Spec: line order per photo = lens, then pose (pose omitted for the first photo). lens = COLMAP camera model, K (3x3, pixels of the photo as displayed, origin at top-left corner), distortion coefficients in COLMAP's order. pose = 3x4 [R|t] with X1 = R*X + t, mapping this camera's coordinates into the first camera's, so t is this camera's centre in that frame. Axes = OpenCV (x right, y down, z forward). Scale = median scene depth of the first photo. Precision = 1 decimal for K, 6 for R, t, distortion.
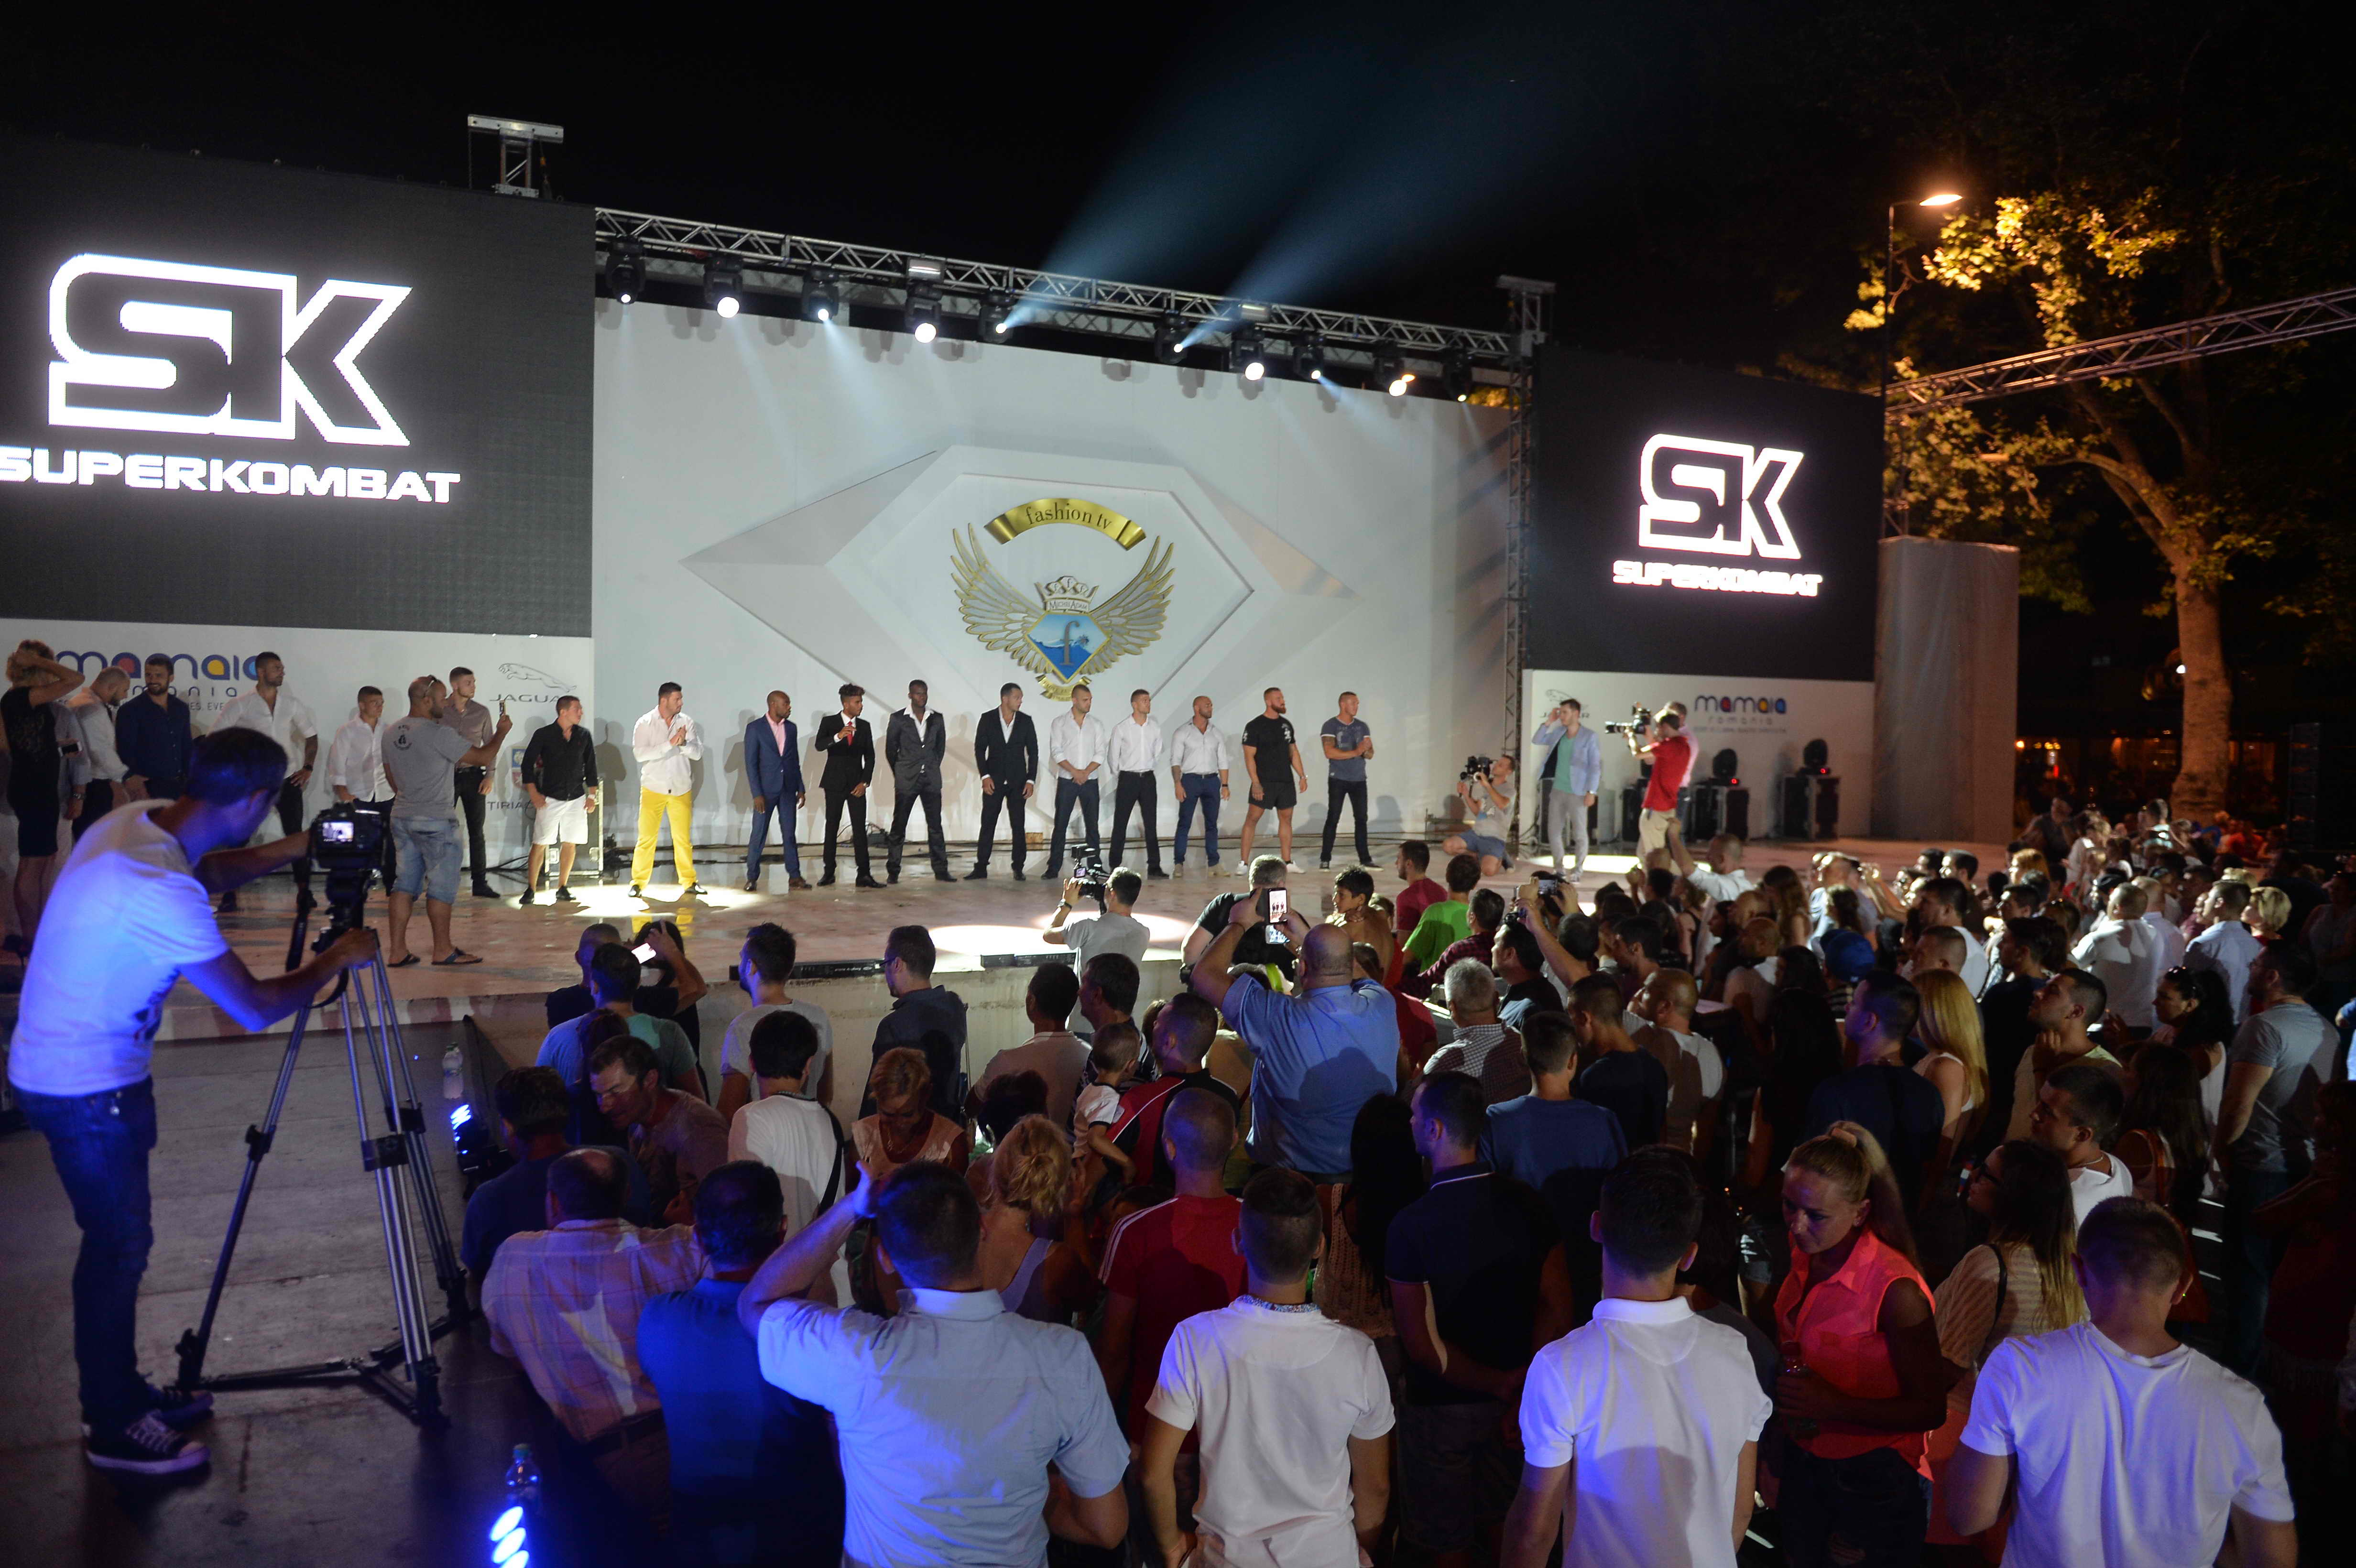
lens RADIAL K [[1595.1, 0, 1178.0], [0, 1595.1, 784.0], [0, 0, 1]] dist [-0.049302, 0.002243]
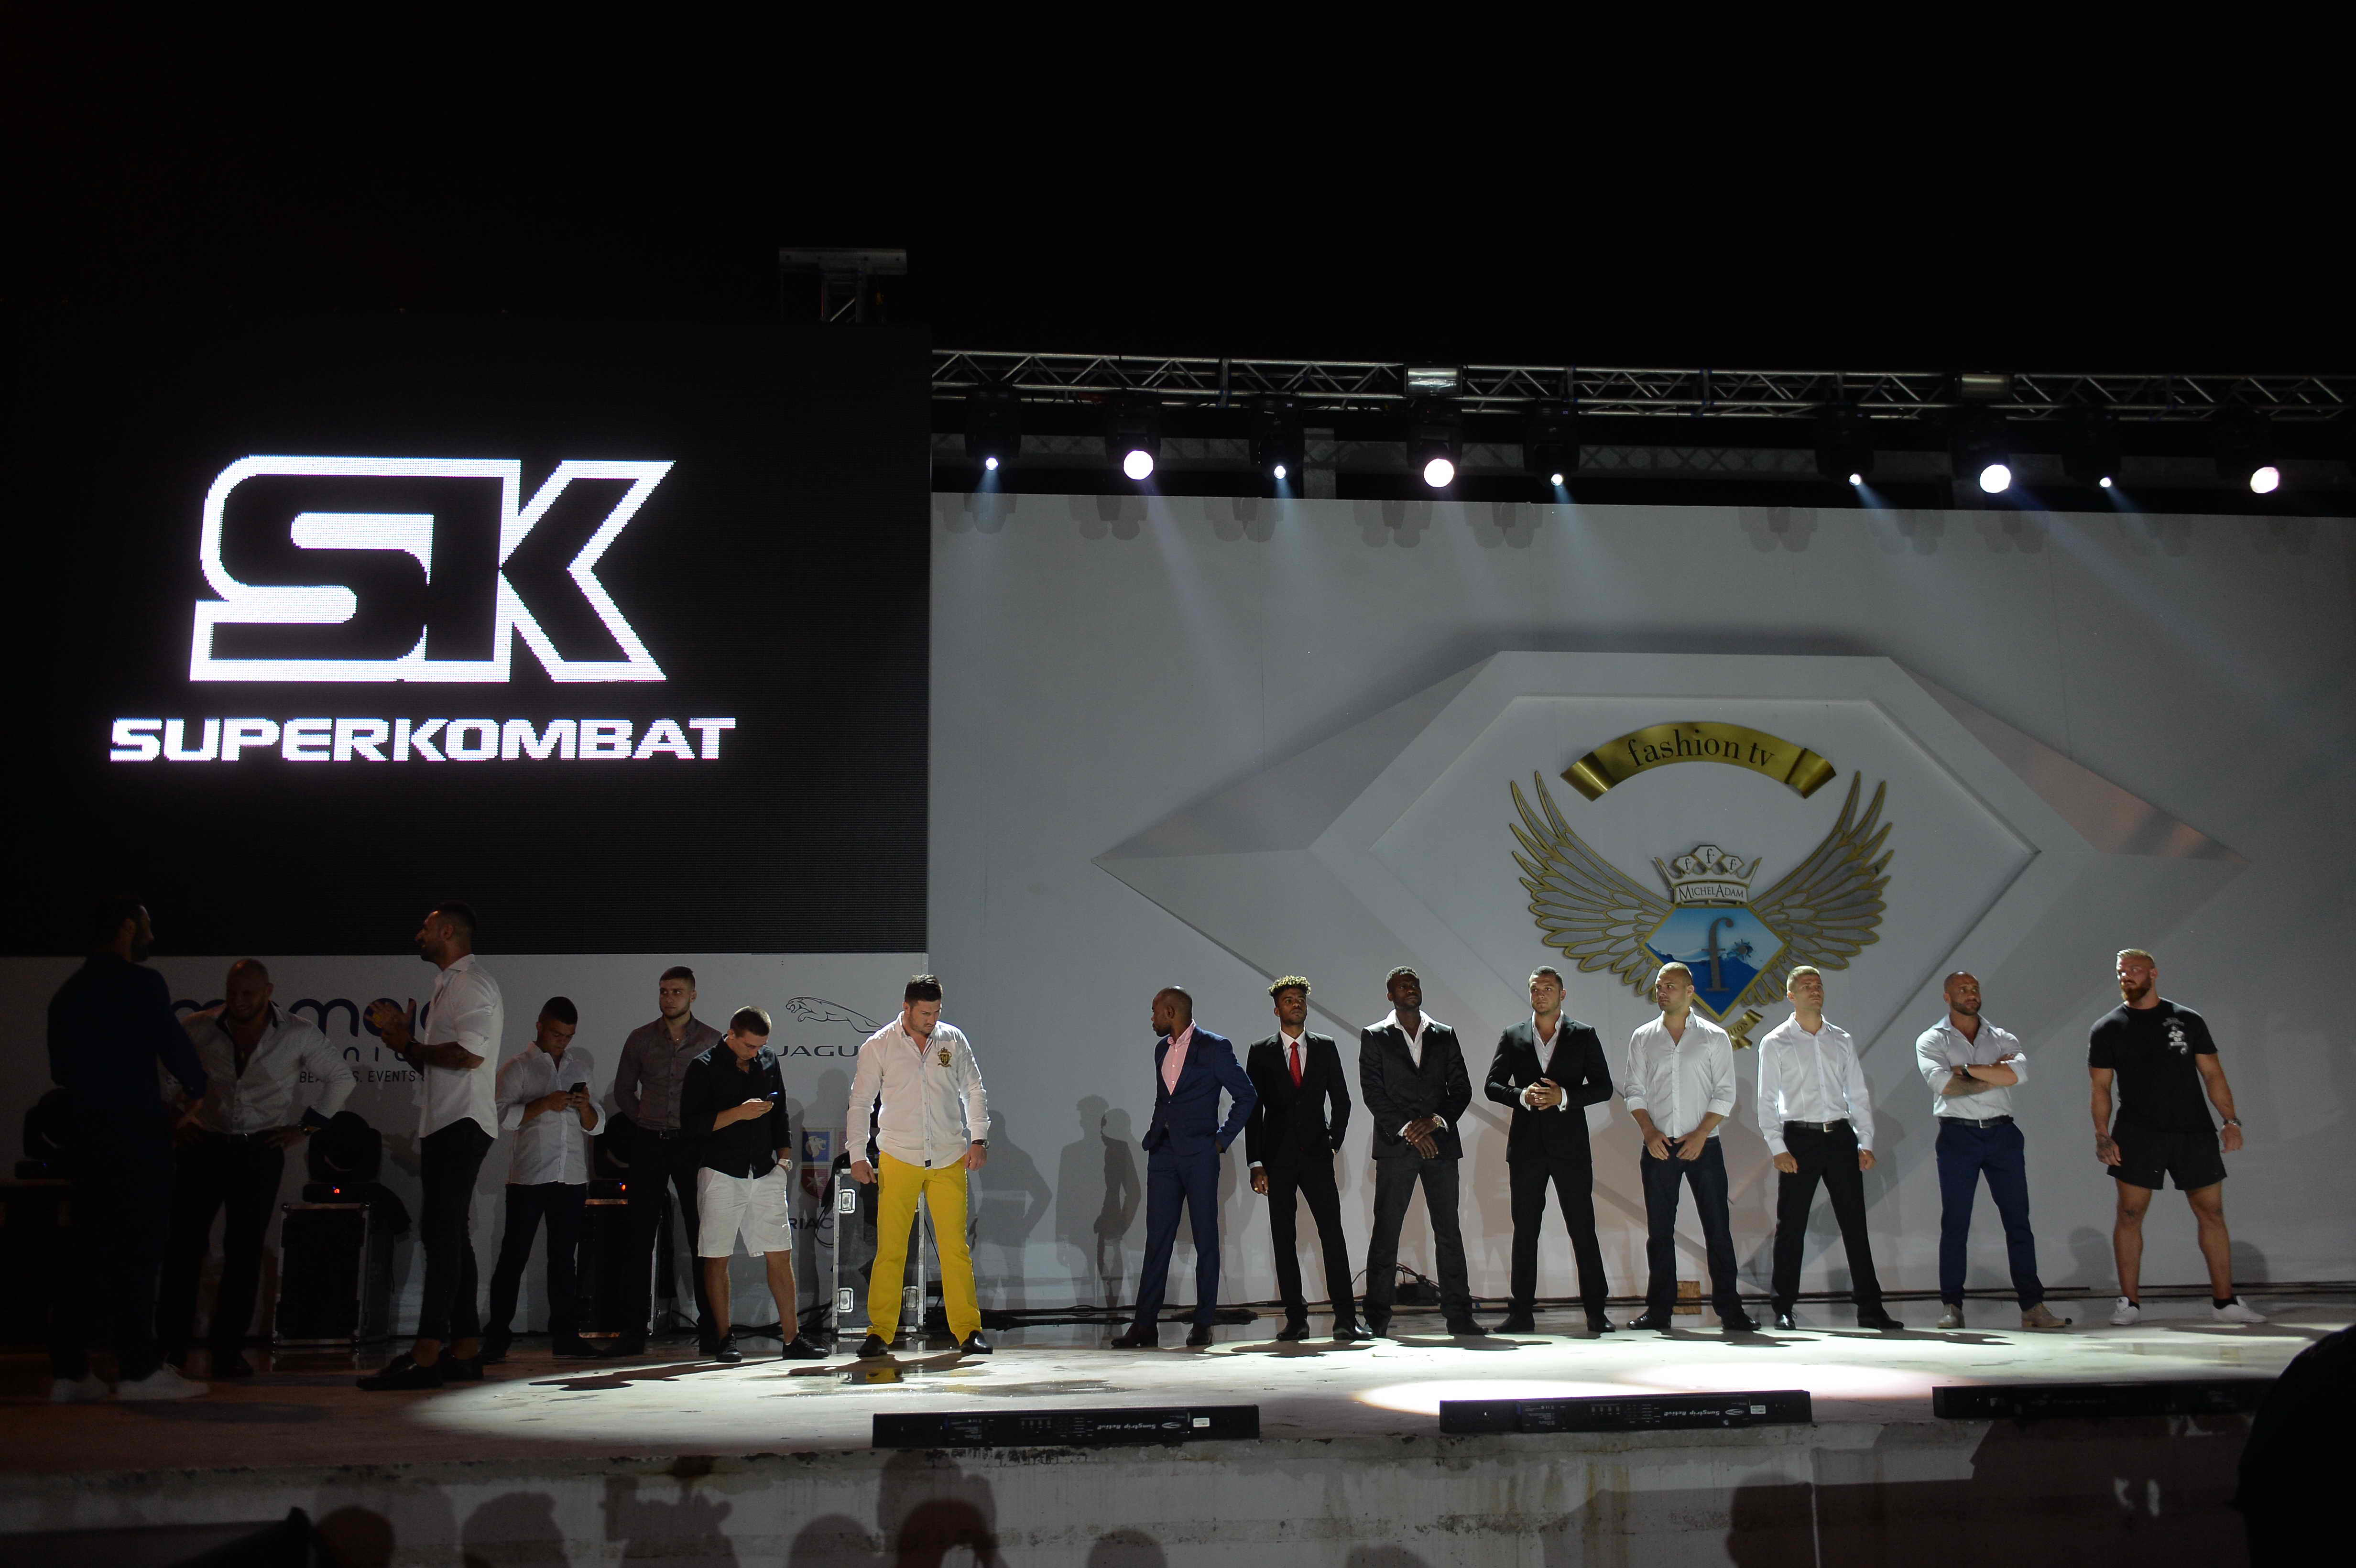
lens RADIAL K [[2135.9, 0, 1178.0], [0, 2135.9, 784.0], [0, 0, 1]] dist [0.000652, 0.002456]
pose [[0.940418, -0.101364, -0.324559, 0.007526], [0.019539, 0.969064, -0.246035, 0.041819], [0.339457, 0.225035, 0.913306, 0.181082]]
